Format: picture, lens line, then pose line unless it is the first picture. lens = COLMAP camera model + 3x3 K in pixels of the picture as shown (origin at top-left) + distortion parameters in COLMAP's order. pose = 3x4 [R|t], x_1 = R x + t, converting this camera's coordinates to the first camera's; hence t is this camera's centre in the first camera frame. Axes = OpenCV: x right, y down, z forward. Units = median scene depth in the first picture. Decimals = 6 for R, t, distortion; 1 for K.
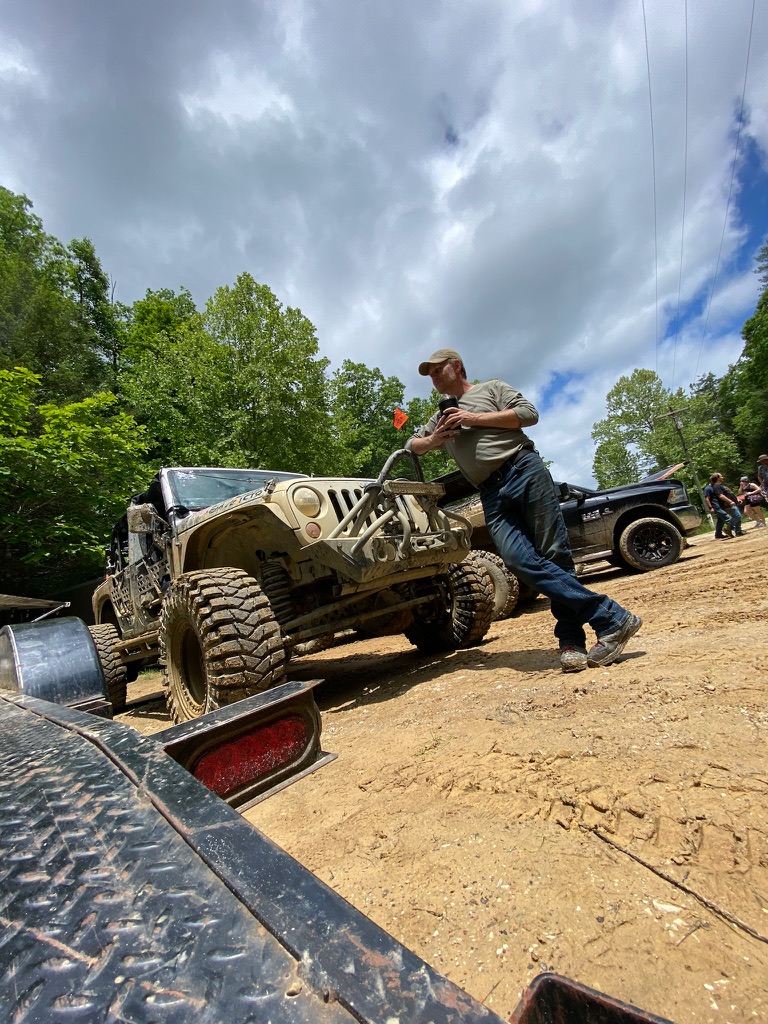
lens RADIAL K [[409.2, 0, 384.5], [0, 409.2, 506.0], [0, 0, 1]] dist [0.030405, -0.000020]
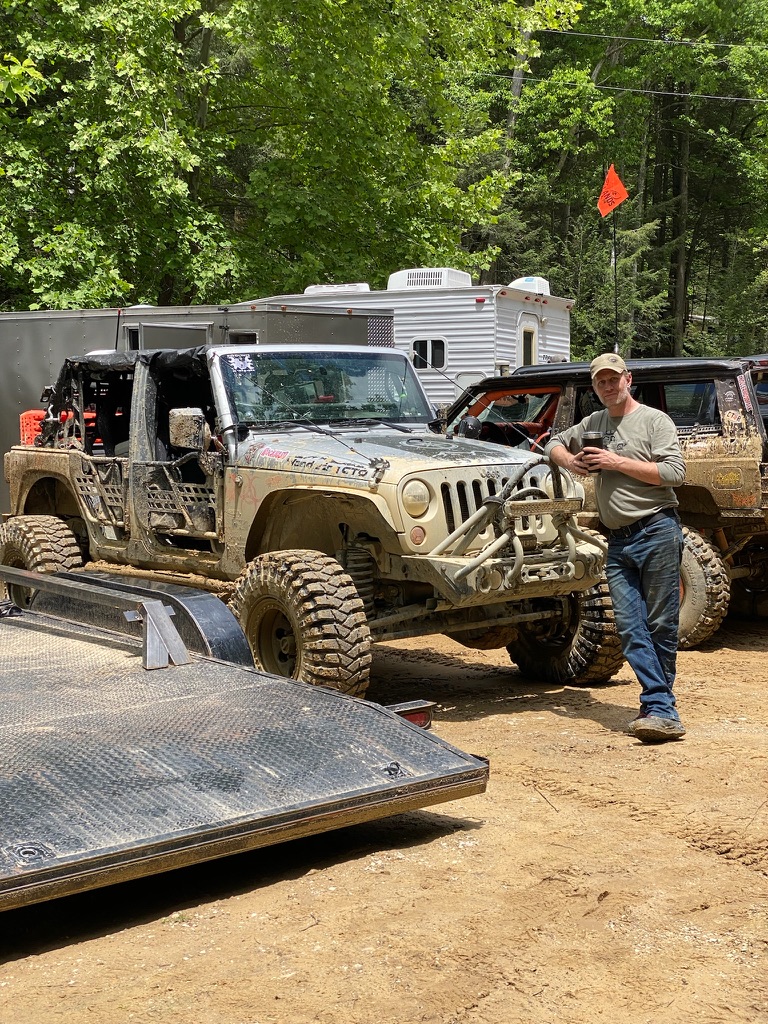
lens RADIAL K [[1554.3, 0, 383.5], [0, 1554.3, 512.5], [0, 0, 1]] dist [0.021522, 0.000000]
pose [[0.972443, 0.219734, -0.077921, 0.007519], [-0.186873, 0.934478, 0.303032, -1.018336], [0.139402, -0.280120, 0.949789, -2.260282]]
